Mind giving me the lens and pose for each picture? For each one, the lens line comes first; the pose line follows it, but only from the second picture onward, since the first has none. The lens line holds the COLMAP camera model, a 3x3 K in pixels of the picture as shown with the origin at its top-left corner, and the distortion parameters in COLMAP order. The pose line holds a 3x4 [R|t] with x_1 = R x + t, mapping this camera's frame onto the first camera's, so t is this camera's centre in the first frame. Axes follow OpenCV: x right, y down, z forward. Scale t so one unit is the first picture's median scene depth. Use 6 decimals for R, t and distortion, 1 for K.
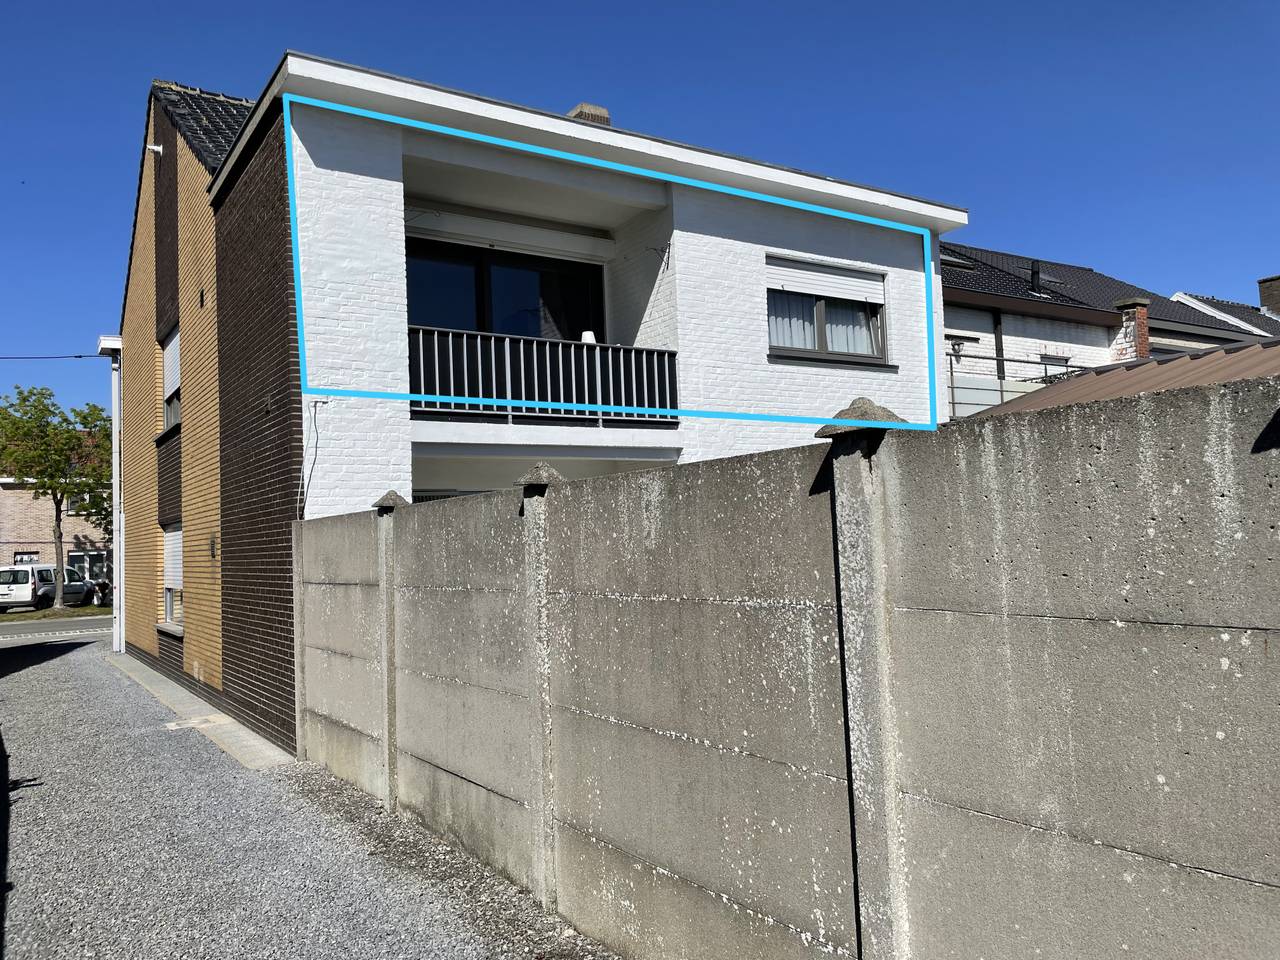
lens RADIAL K [[974.6, 0, 640.0], [0, 974.6, 480.0], [0, 0, 1]] dist [0.067773, -0.000464]
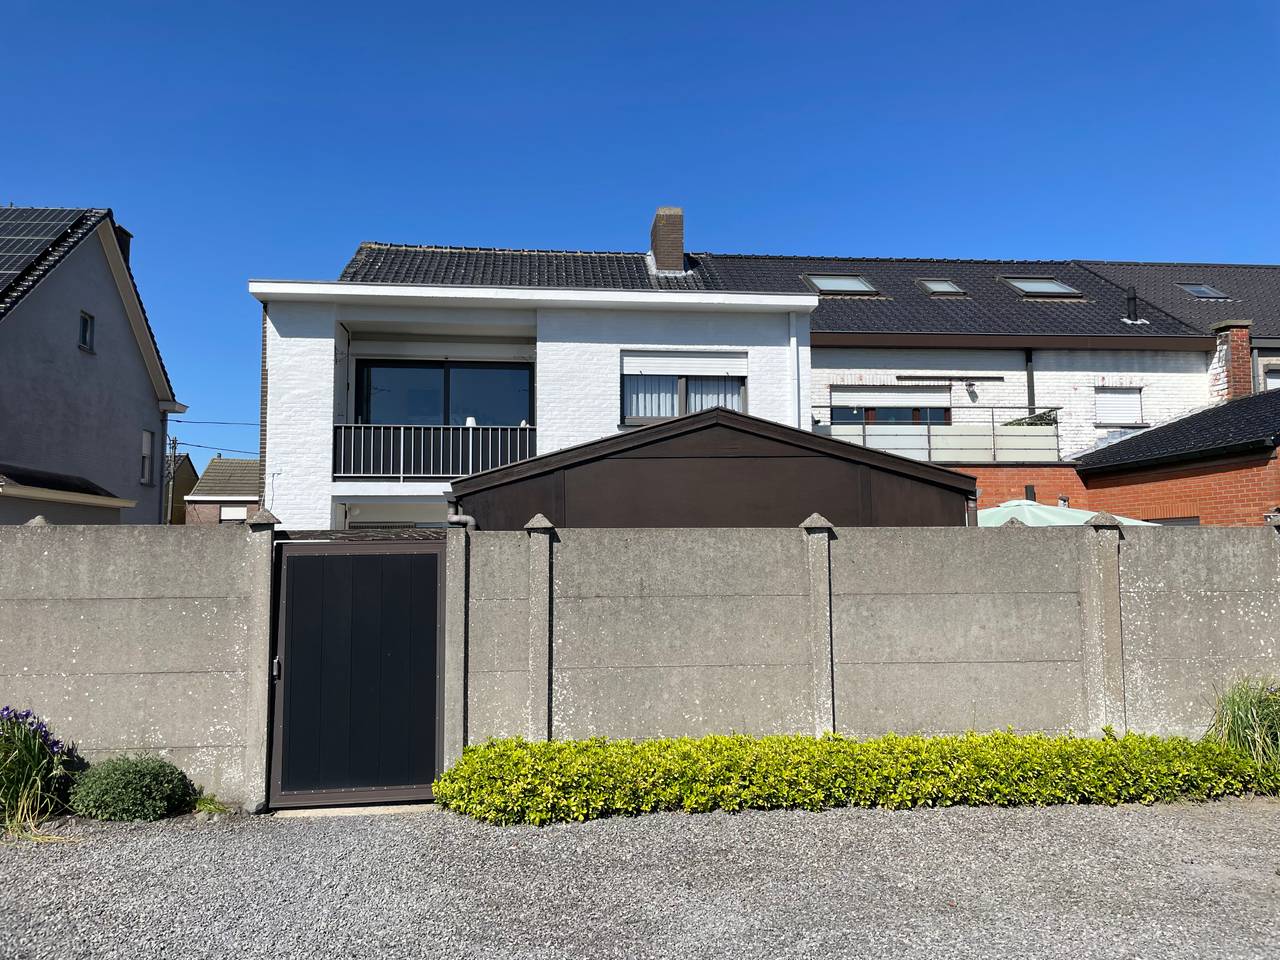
lens RADIAL K [[974.6, 0, 640.0], [0, 974.6, 480.0], [0, 0, 1]] dist [0.067773, -0.000464]
pose [[0.888768, -0.001726, -0.458355, 0.700164], [-0.000930, 0.999984, -0.005569, -0.040056], [0.458357, 0.005376, 0.888752, -0.165552]]
